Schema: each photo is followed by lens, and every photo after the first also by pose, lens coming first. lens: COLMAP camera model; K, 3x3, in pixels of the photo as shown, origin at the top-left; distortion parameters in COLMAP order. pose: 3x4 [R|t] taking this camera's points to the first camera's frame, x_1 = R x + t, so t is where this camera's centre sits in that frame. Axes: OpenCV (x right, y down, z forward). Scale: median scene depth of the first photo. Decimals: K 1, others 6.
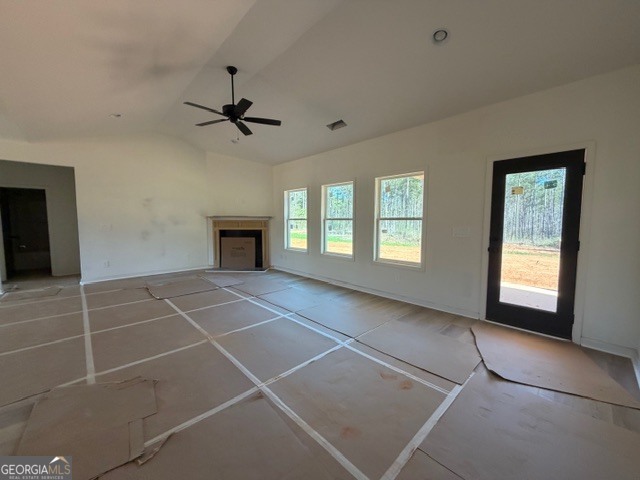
lens RADIAL K [[255.2, 0, 318.2], [0, 255.2, 239.6], [0, 0, 1]] dist [-0.001268, 0.000028]
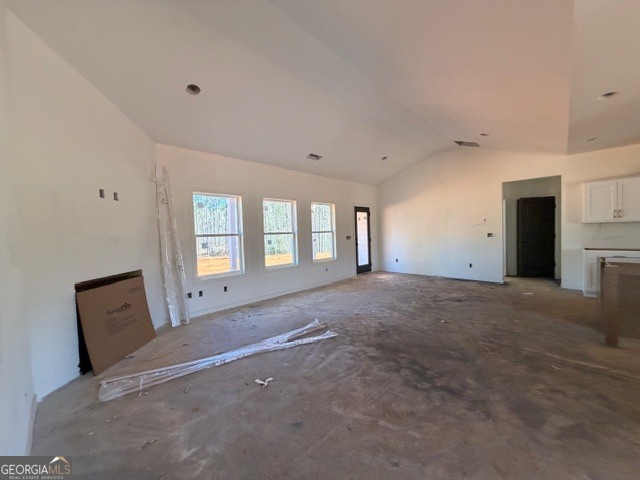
lens RADIAL K [[255.2, 0, 318.2], [0, 255.2, 239.6], [0, 0, 1]] dist [-0.001268, 0.000028]
pose [[-0.054404, -0.033337, 0.997962, -1.139251], [0.102027, 0.994026, 0.038768, -0.088410], [-0.993293, 0.103929, -0.050678, 1.037292]]
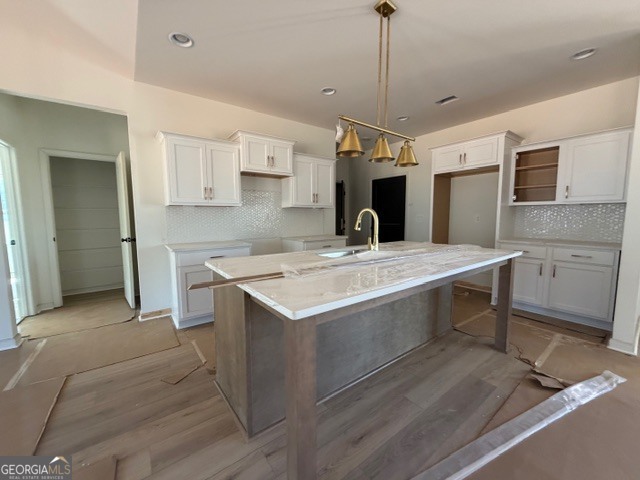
lens RADIAL K [[258.5, 0, 319.1], [0, 258.5, 239.6], [0, 0, 1]] dist [0.003030, 0.000168]
pose [[-0.993656, -0.007339, 0.112224, -0.569018], [0.011373, 0.986195, 0.165200, -0.018871], [-0.111887, 0.165428, -0.979854, 0.466849]]
